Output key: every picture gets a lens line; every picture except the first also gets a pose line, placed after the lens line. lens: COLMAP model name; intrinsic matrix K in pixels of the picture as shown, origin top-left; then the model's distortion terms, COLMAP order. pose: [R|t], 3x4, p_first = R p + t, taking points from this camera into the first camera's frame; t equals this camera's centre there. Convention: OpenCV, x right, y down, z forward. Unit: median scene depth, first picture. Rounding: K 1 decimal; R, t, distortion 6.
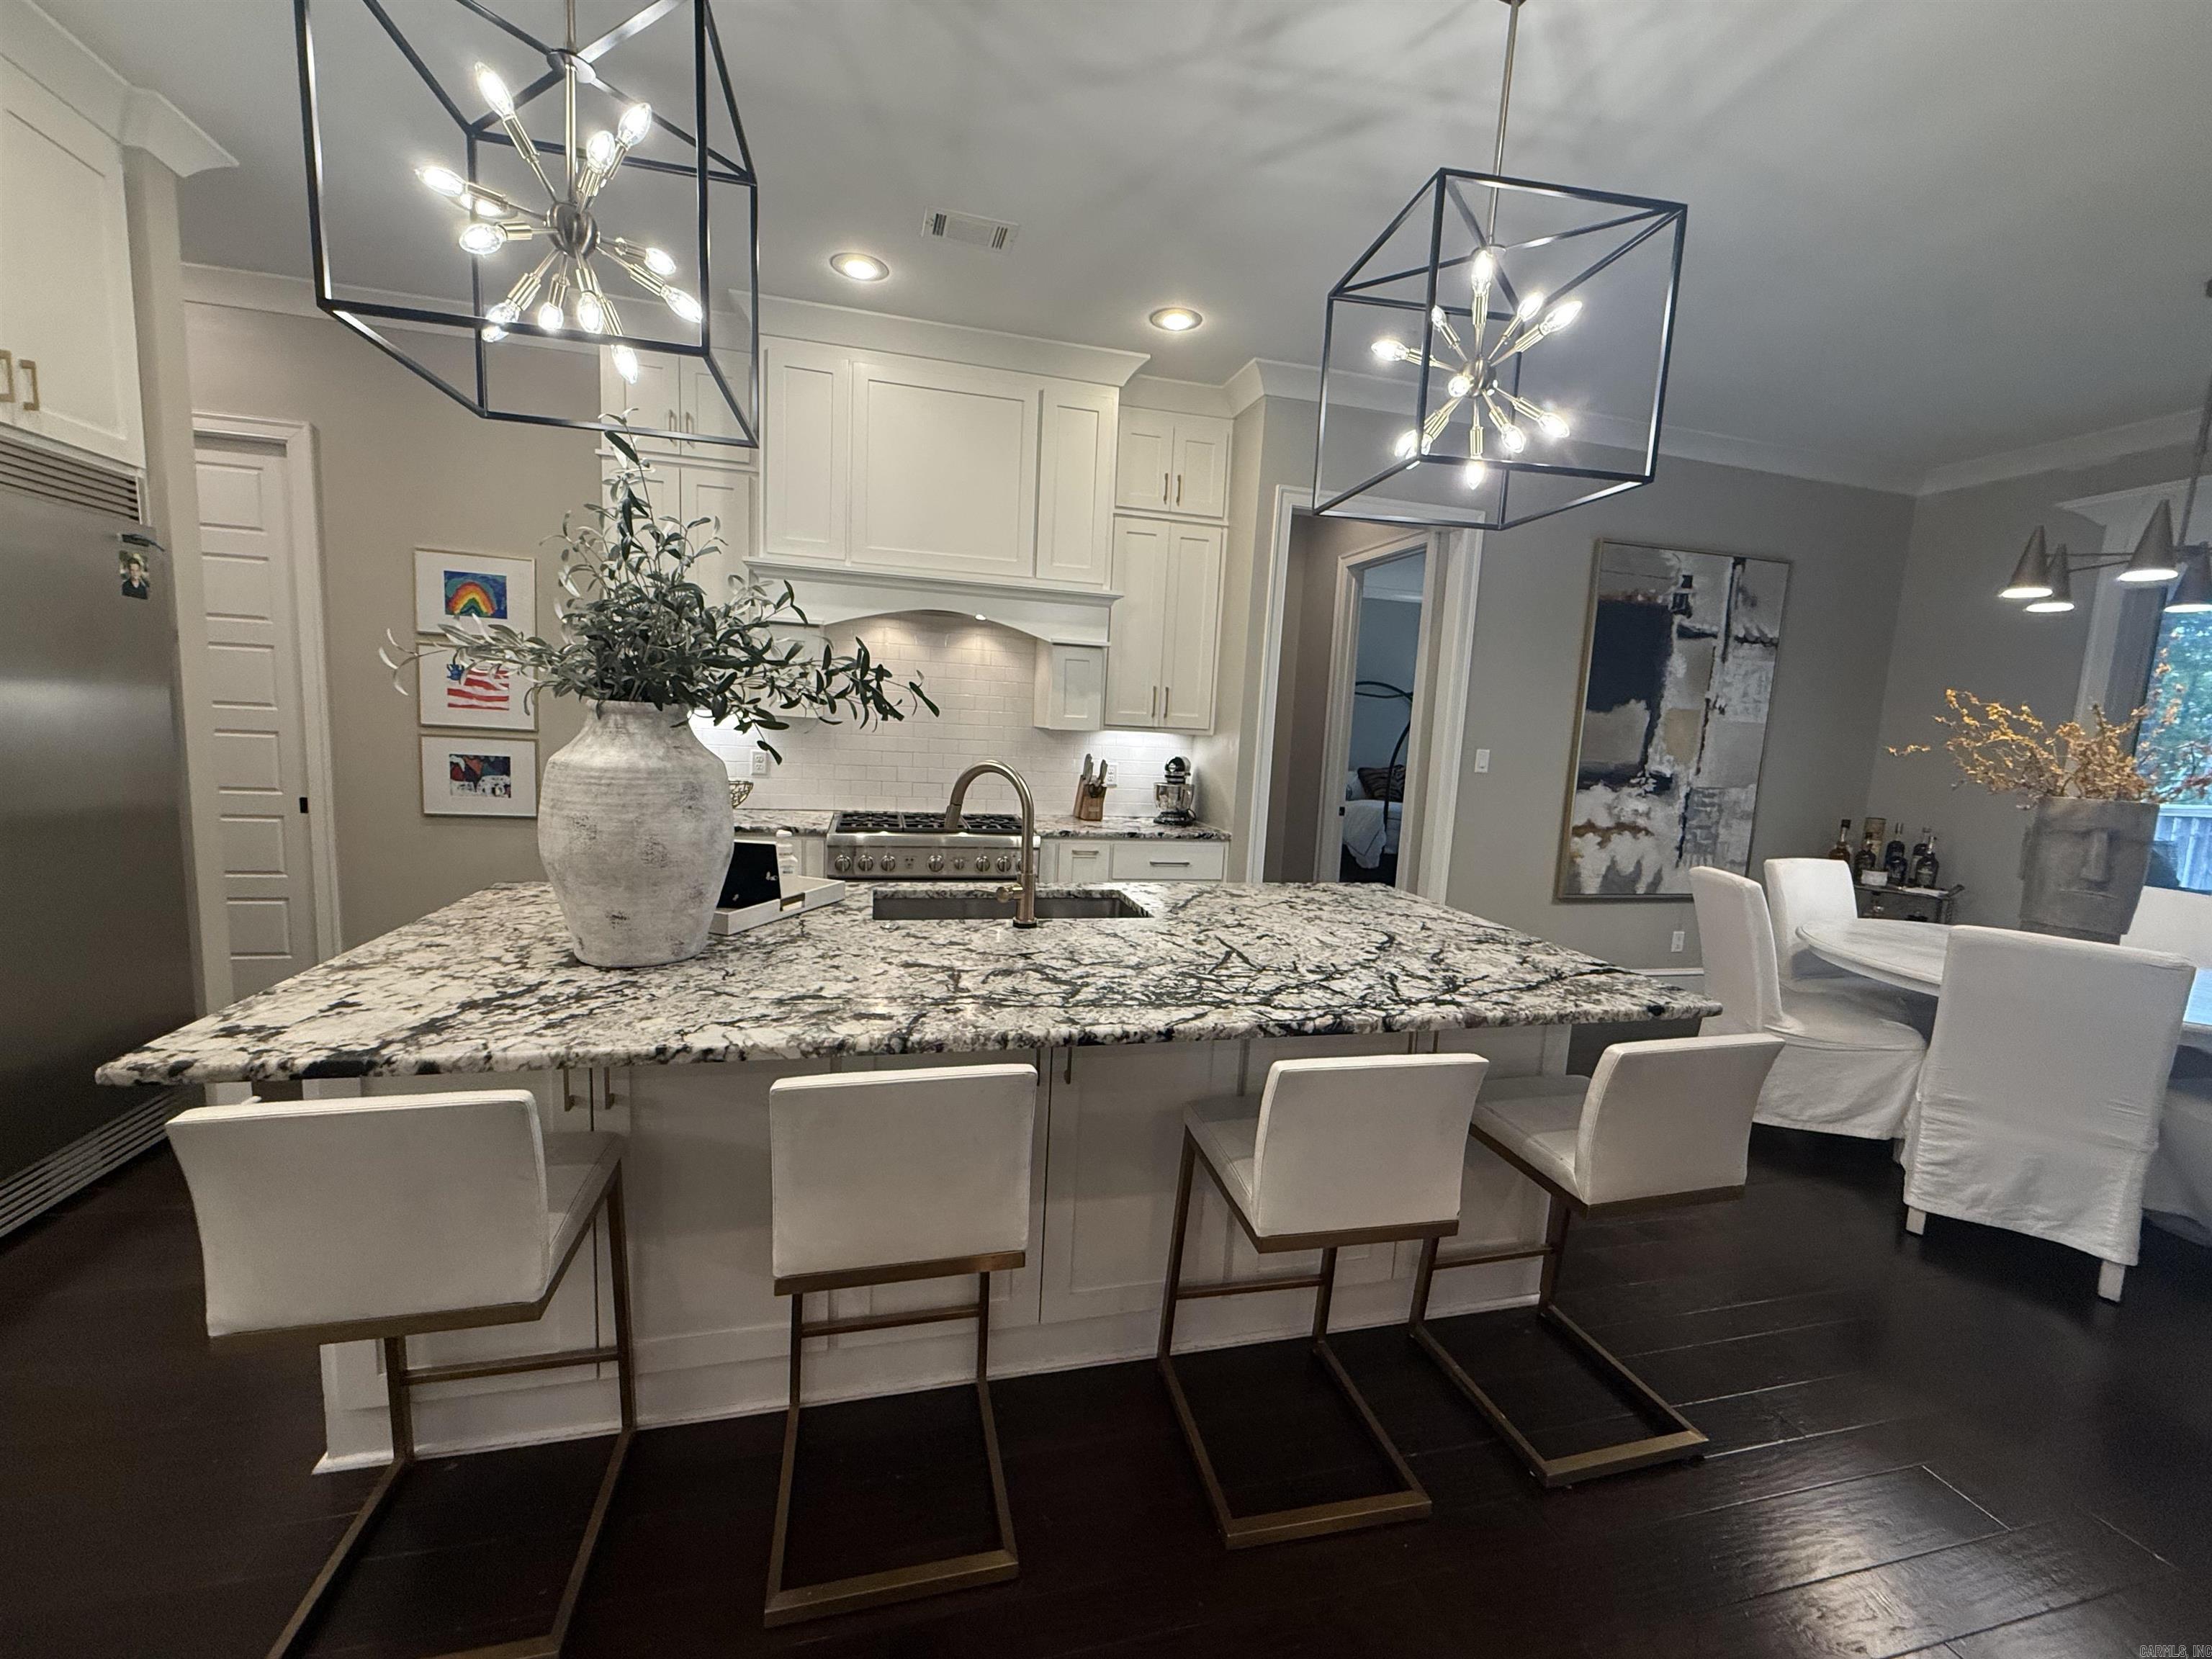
lens RADIAL K [[878.4, 0, 1098.8], [0, 878.4, 830.6], [0, 0, 1]] dist [-0.000999, -0.000236]
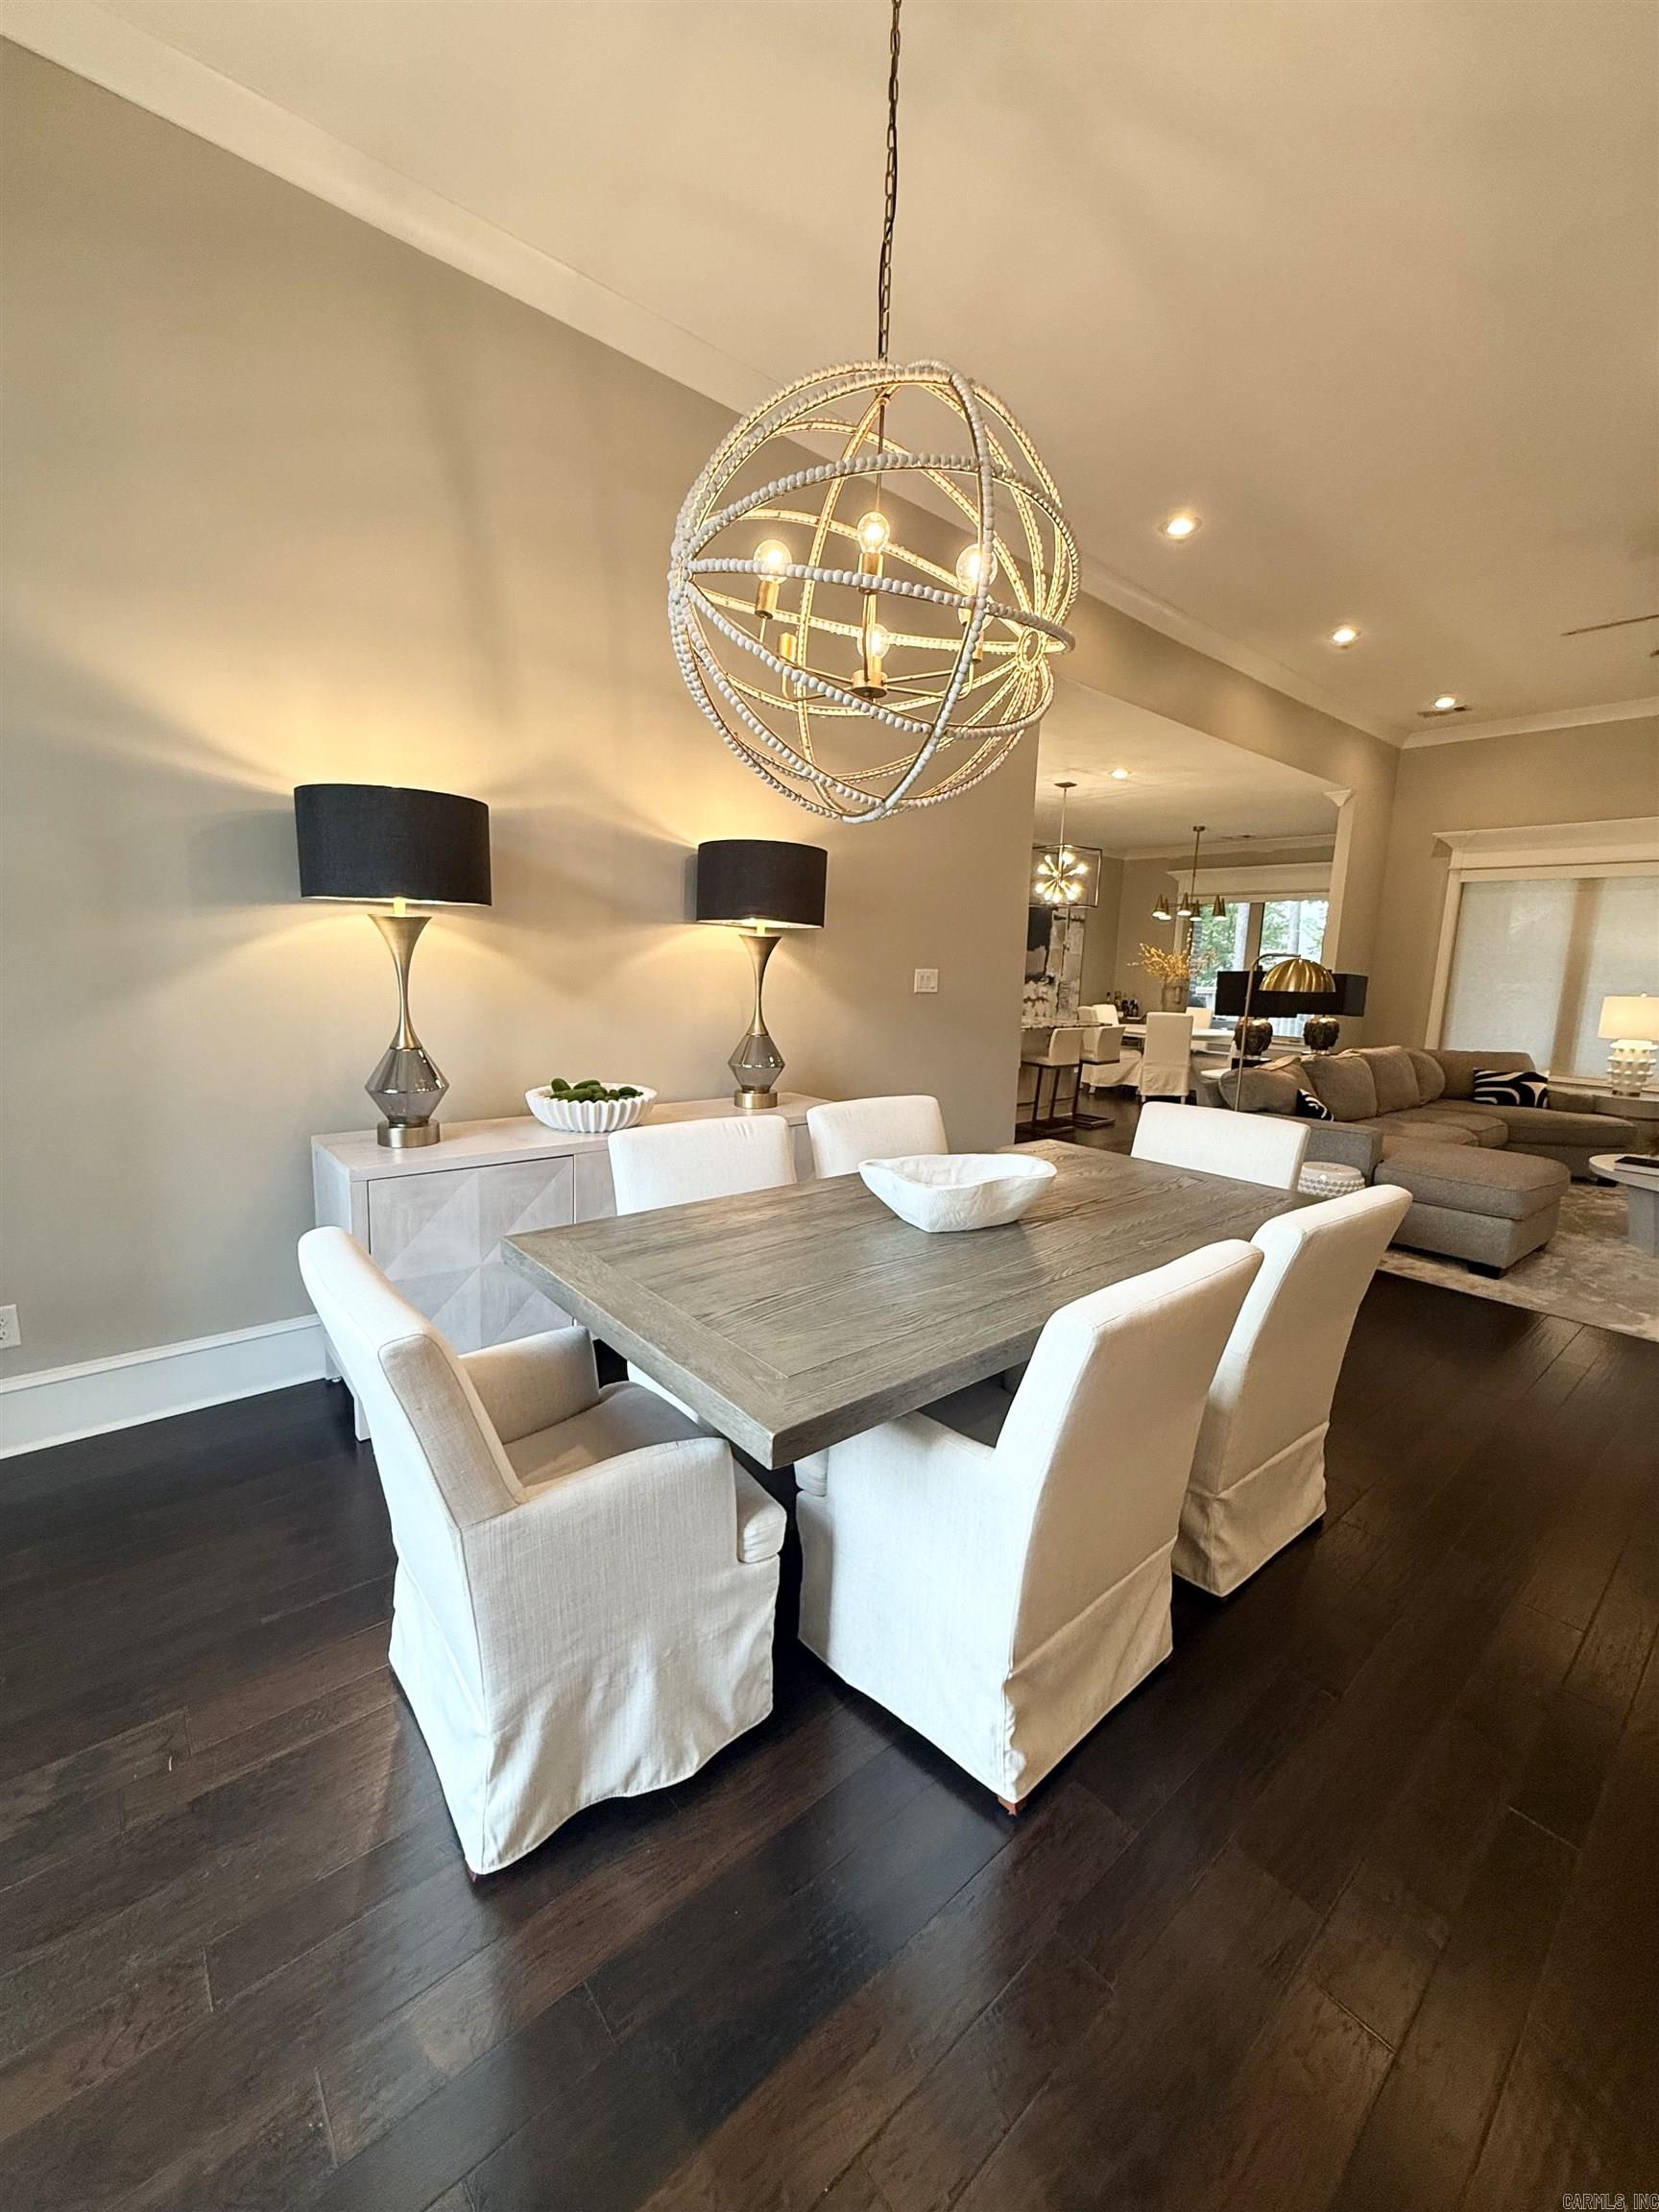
lens RADIAL K [[878.4, 0, 825.2], [0, 878.4, 1099.9], [0, 0, 1]] dist [-0.000999, -0.000236]
pose [[0.899729, -0.085822, 0.427929, -1.696638], [0.064099, 0.995828, 0.064946, 0.135372], [-0.431717, -0.031004, 0.901476, -1.598076]]
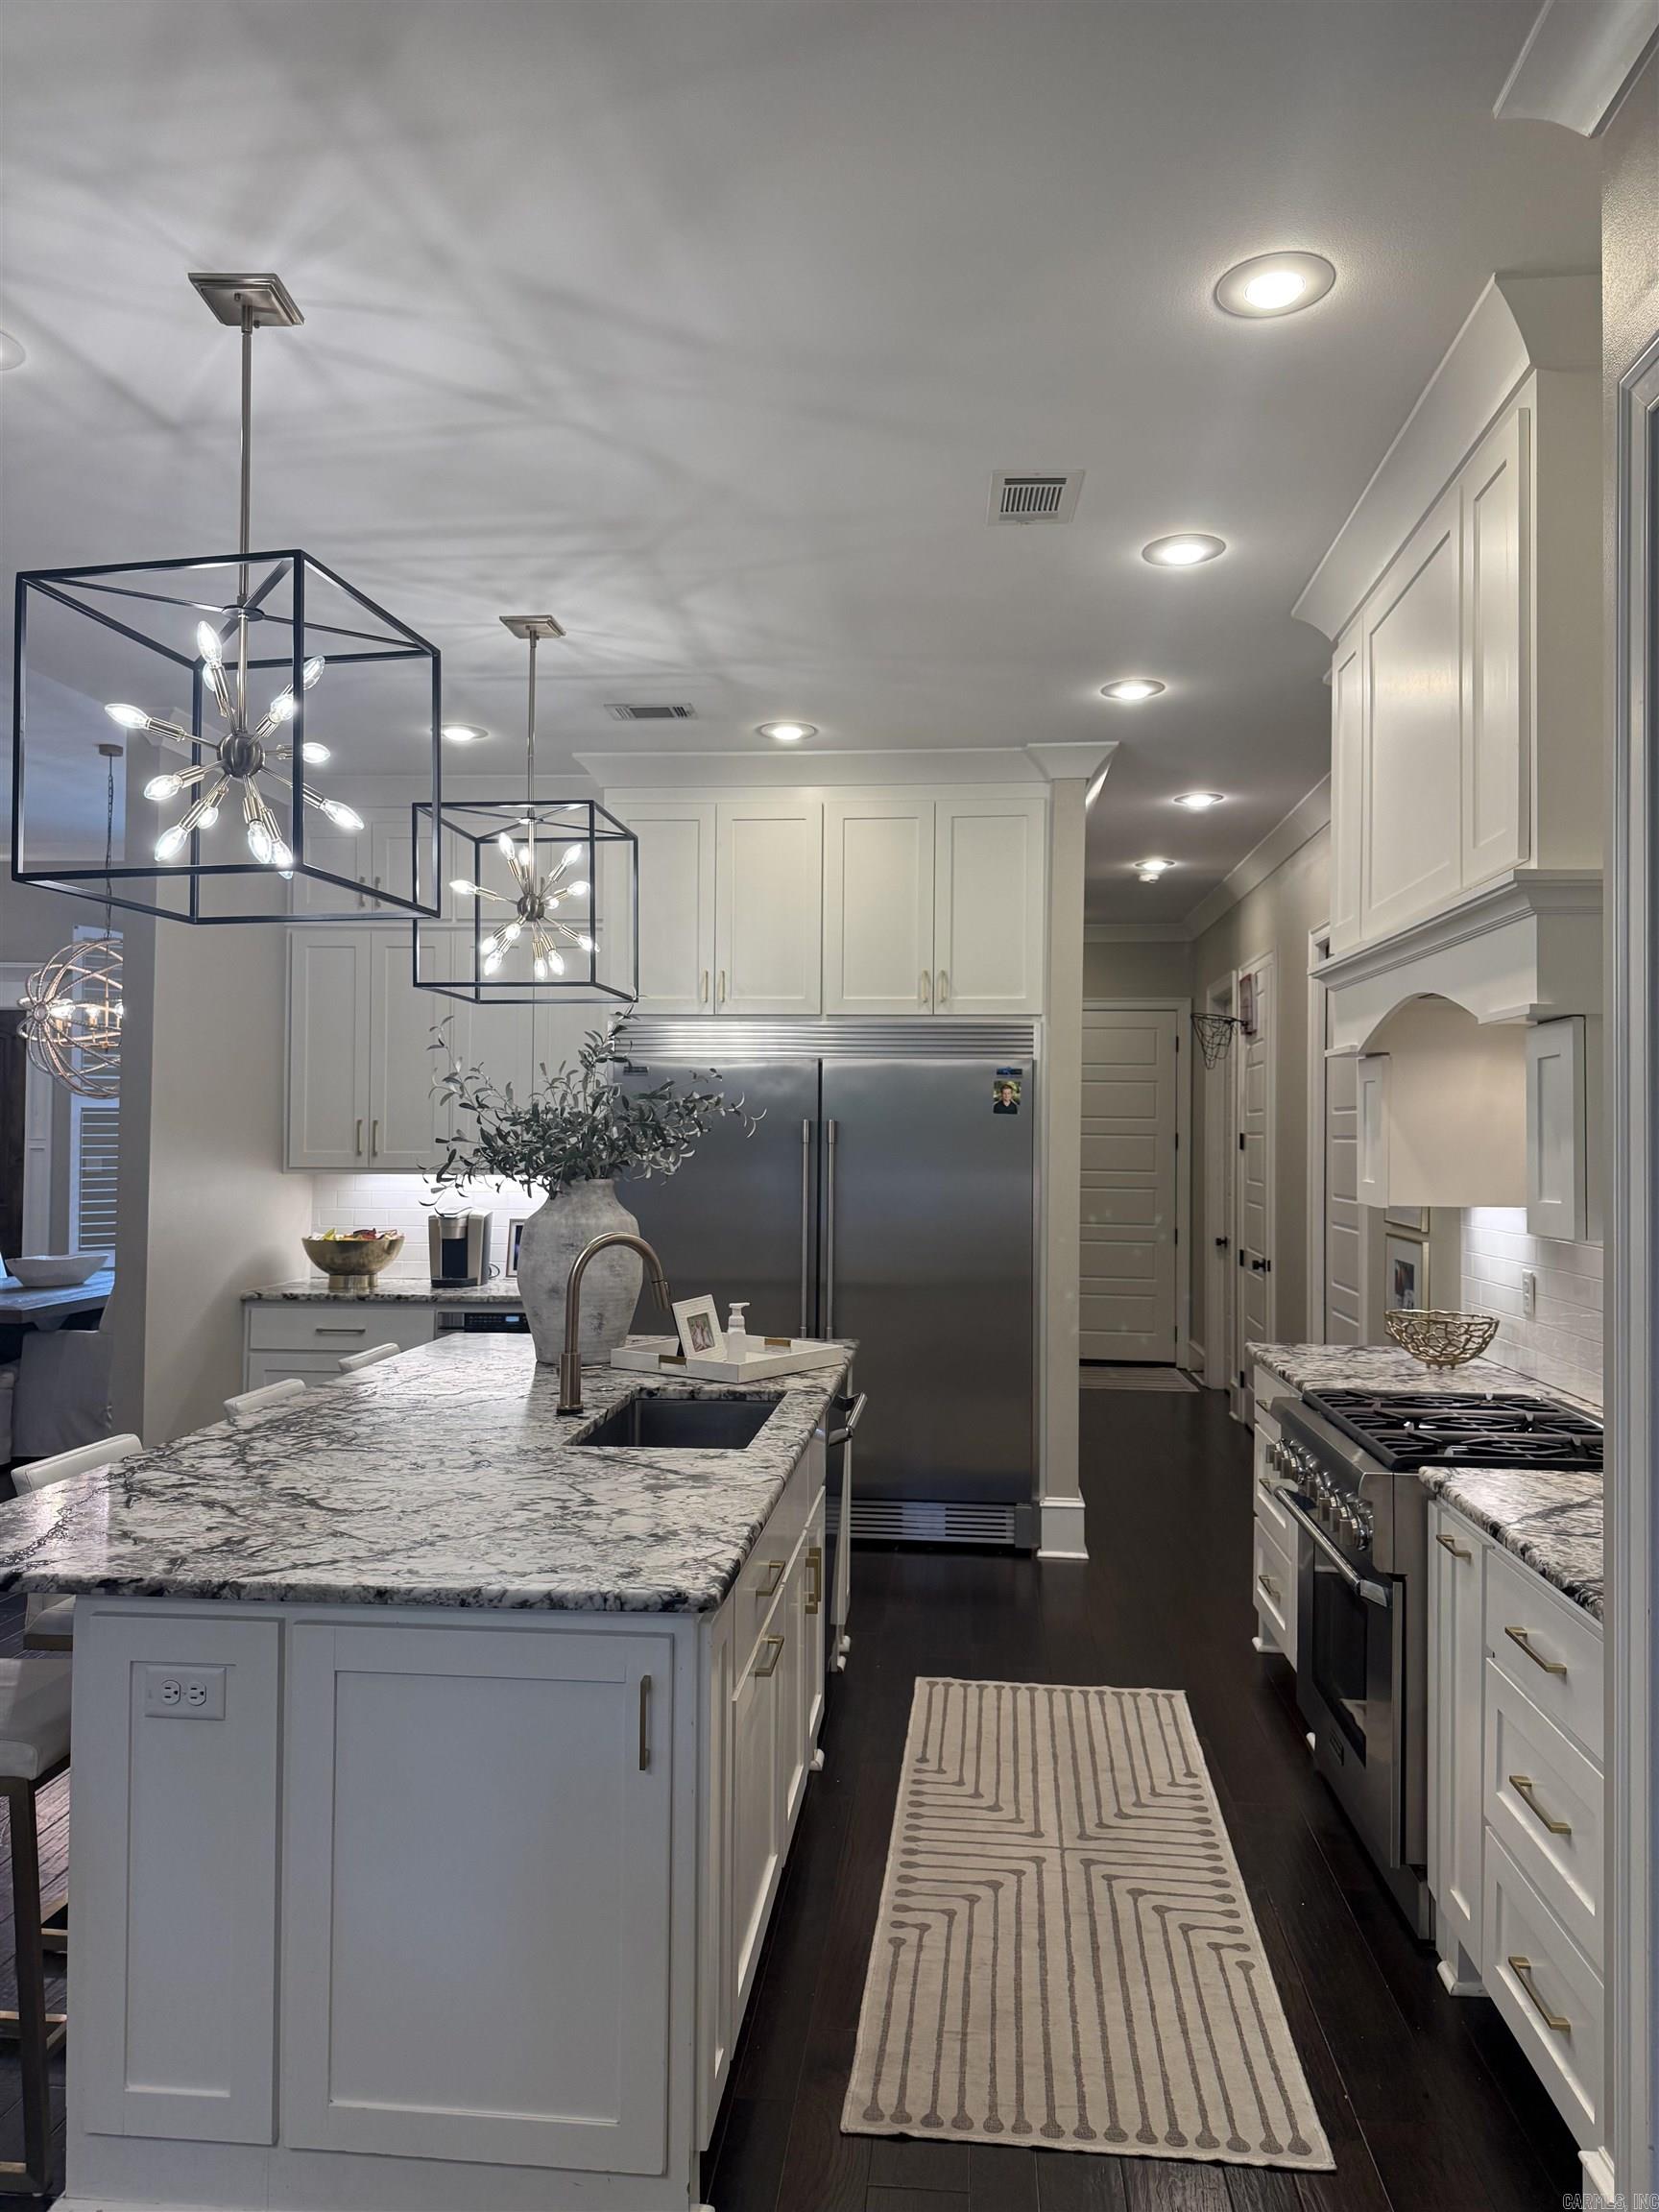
lens RADIAL K [[1565.2, 0, 809.7], [0, 1565.2, 1081.3], [0, 0, 1]] dist [0.004661, -0.023488]
pose [[-0.353115, -0.088820, -0.931354, 1.137589], [-0.144195, 0.988756, -0.039624, -0.169061], [0.924401, 0.120305, -0.361952, 1.488818]]
